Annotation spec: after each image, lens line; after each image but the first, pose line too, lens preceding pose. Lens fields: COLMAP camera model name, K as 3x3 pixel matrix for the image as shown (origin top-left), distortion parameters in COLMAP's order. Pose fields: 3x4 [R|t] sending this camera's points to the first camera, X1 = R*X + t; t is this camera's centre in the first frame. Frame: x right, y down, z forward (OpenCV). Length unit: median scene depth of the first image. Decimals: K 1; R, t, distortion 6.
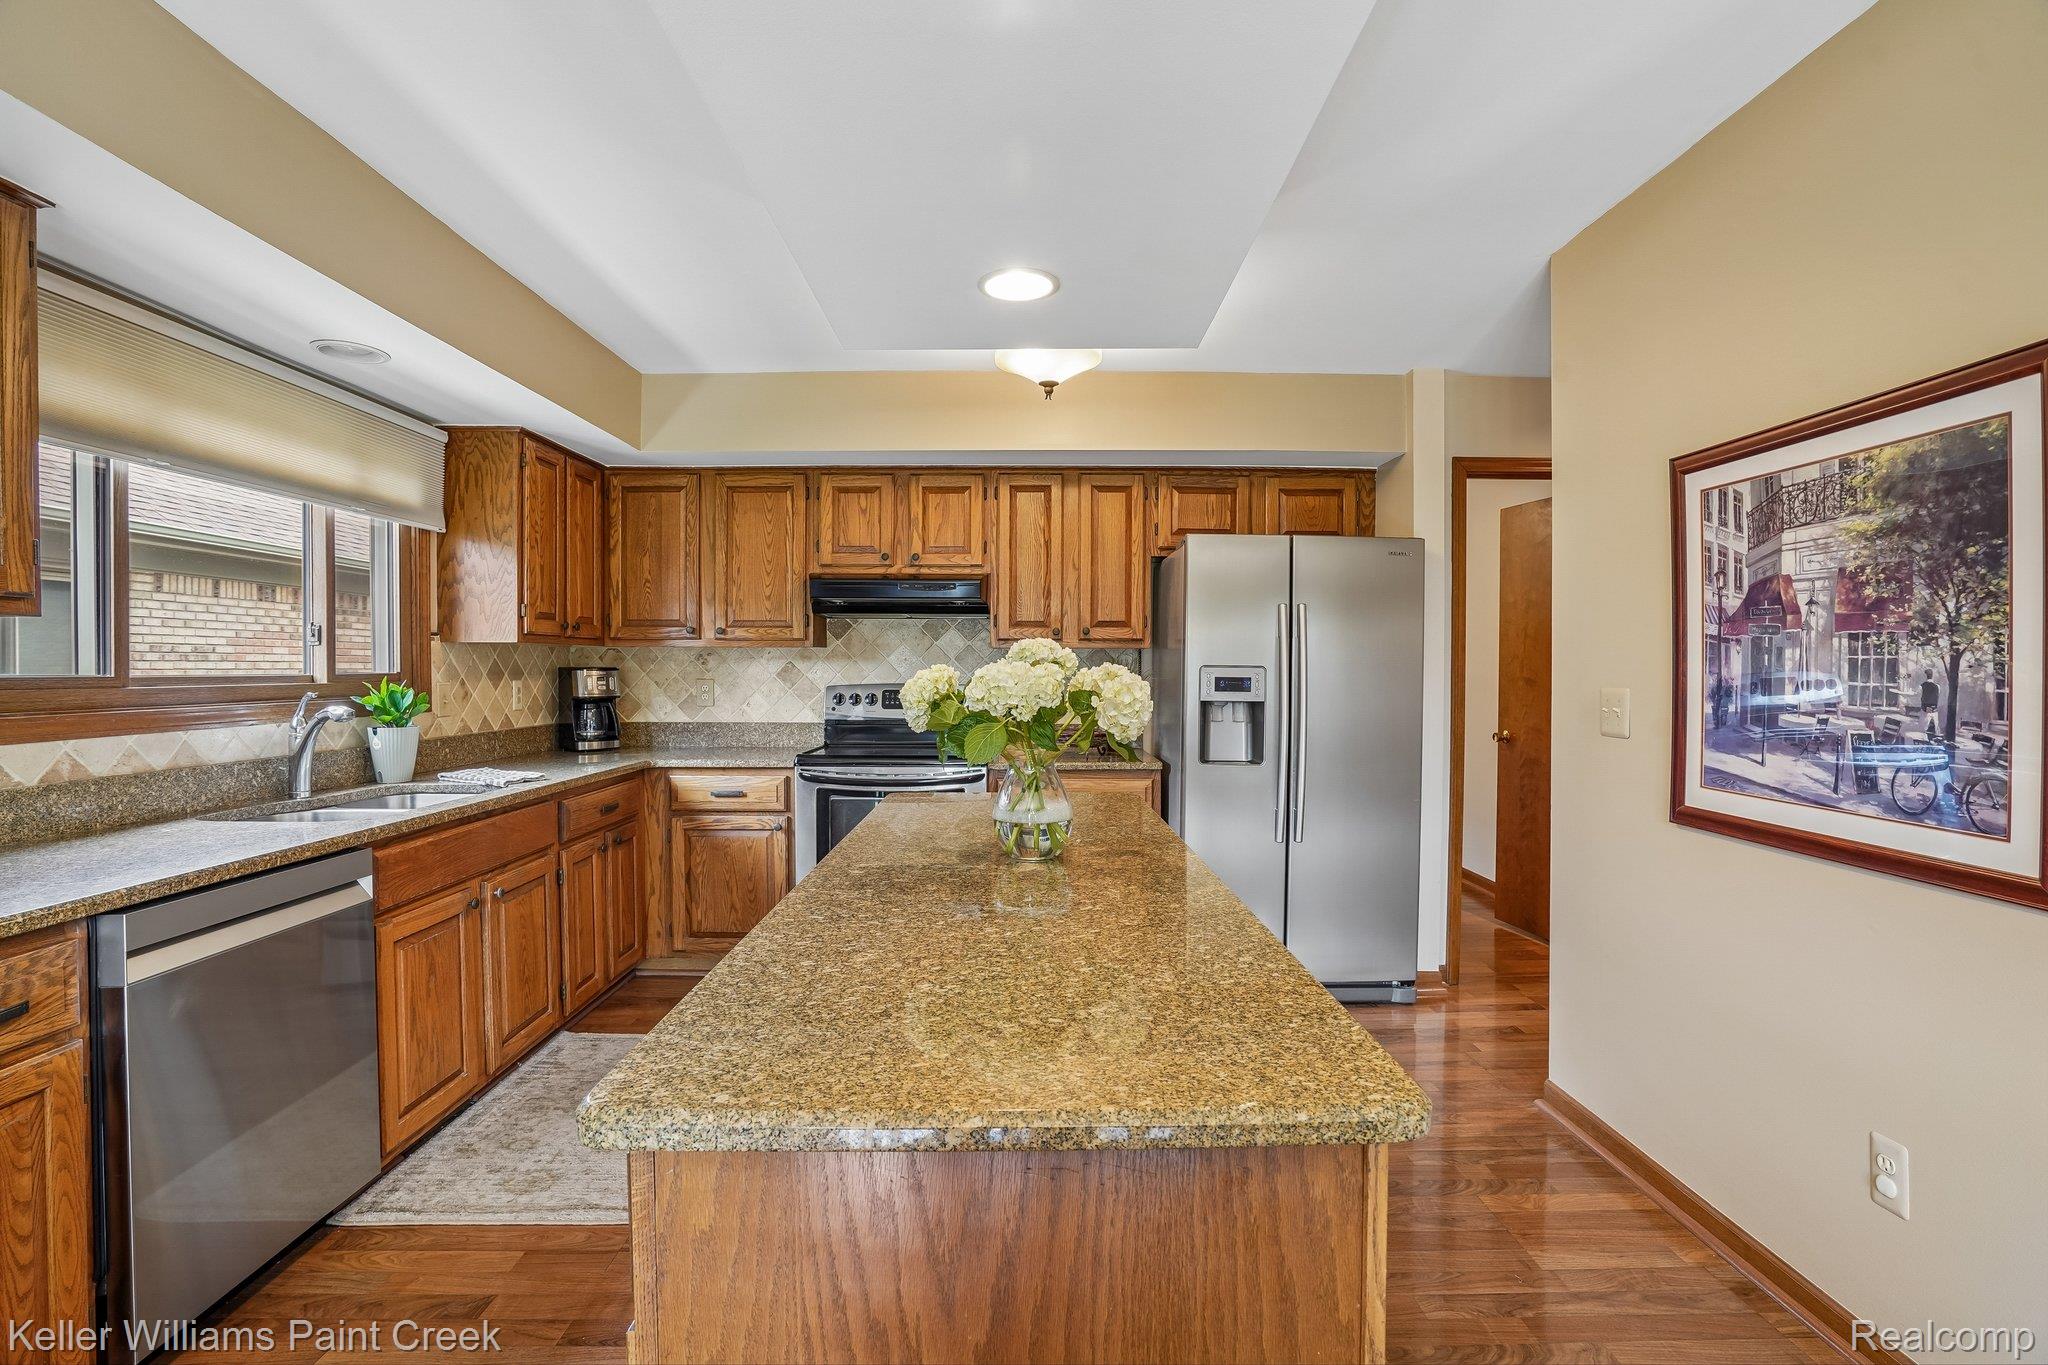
lens RADIAL K [[950.6, 0, 1026.7], [0, 950.6, 679.2], [0, 0, 1]] dist [-0.045995, 0.015212]
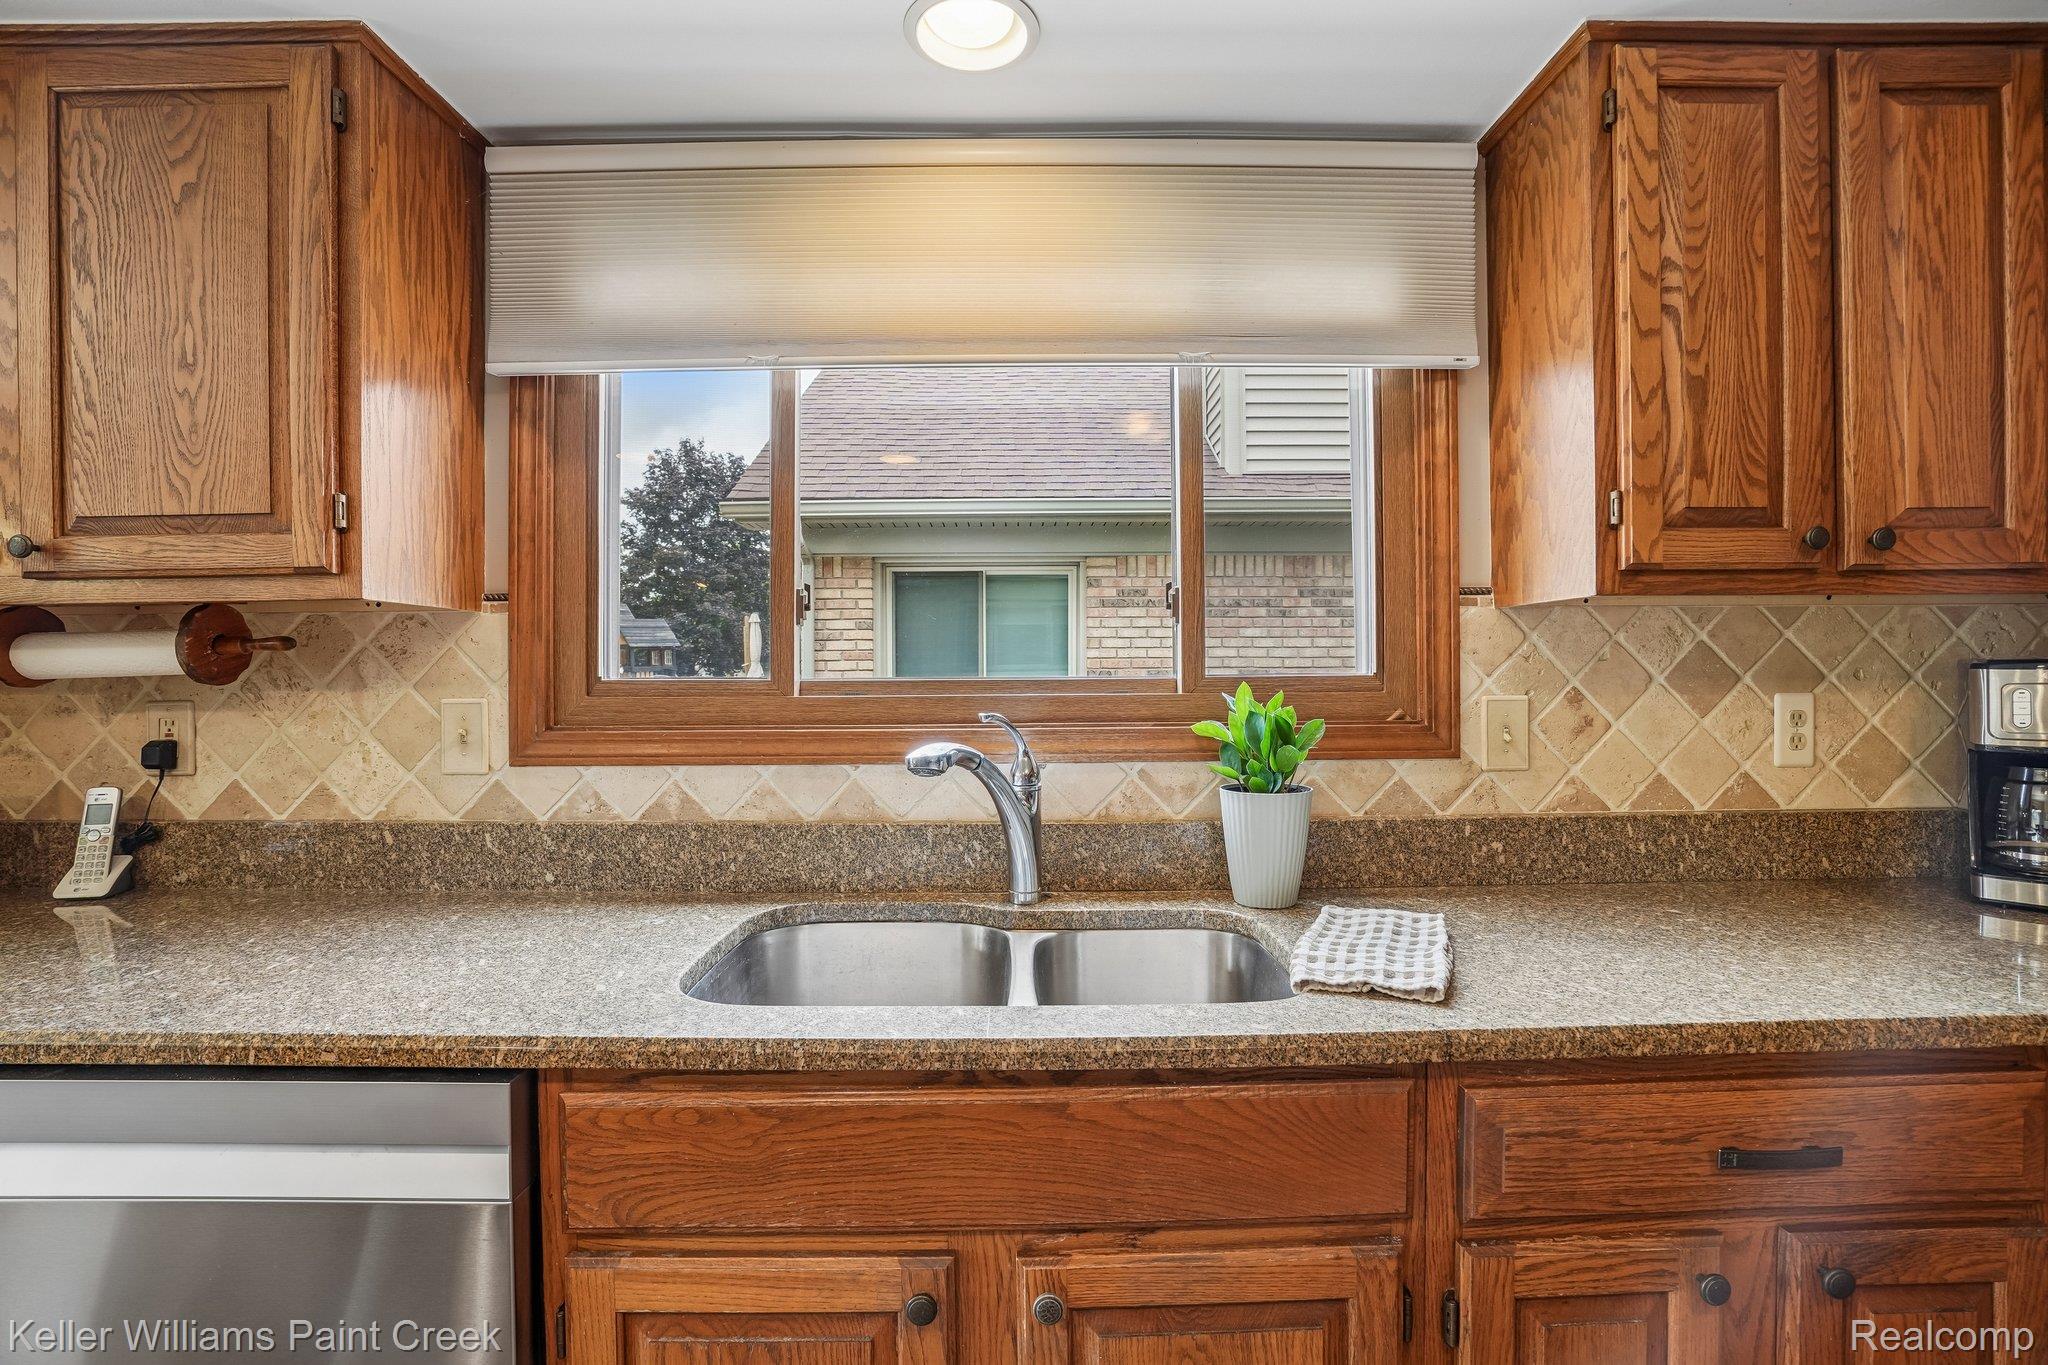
lens RADIAL K [[950.6, 0, 1036.0], [0, 950.6, 678.2], [0, 0, 1]] dist [-0.045995, 0.015212]
pose [[0.011846, 0.008278, -0.999896, -0.141007], [-0.006294, 0.999947, 0.008204, -0.006341], [0.999910, 0.006196, 0.011897, 0.647038]]
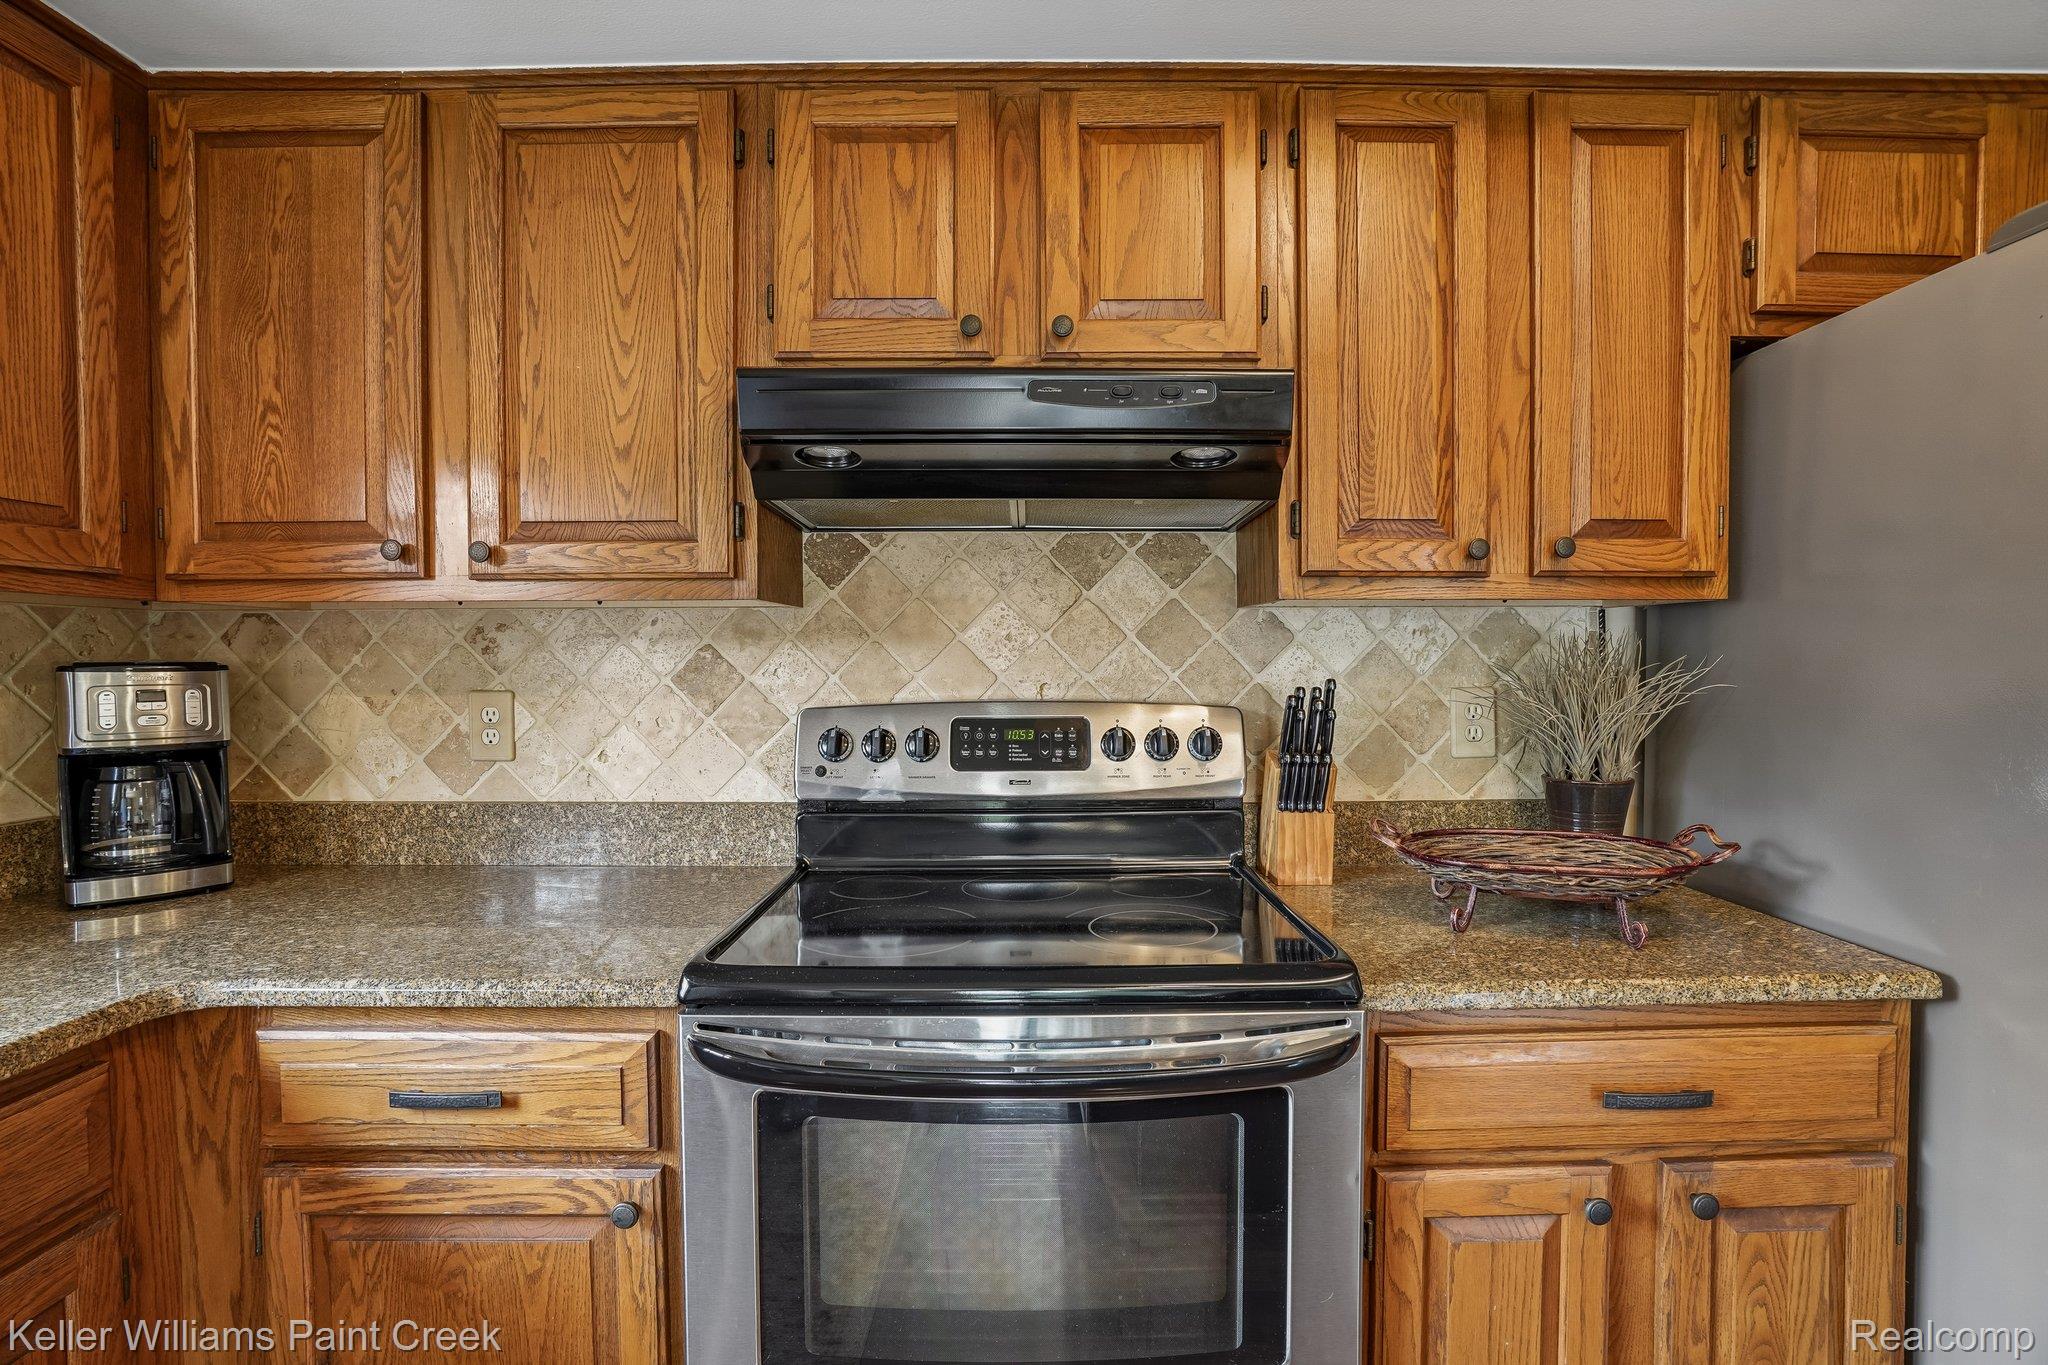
lens RADIAL K [[950.6, 0, 1032.3], [0, 950.6, 679.0], [0, 0, 1]] dist [-0.045995, 0.015212]
pose [[0.999975, -0.004886, 0.005051, -0.129460], [0.004860, 0.999975, 0.005157, -0.006563], [-0.005076, -0.005132, 0.999974, 0.664281]]
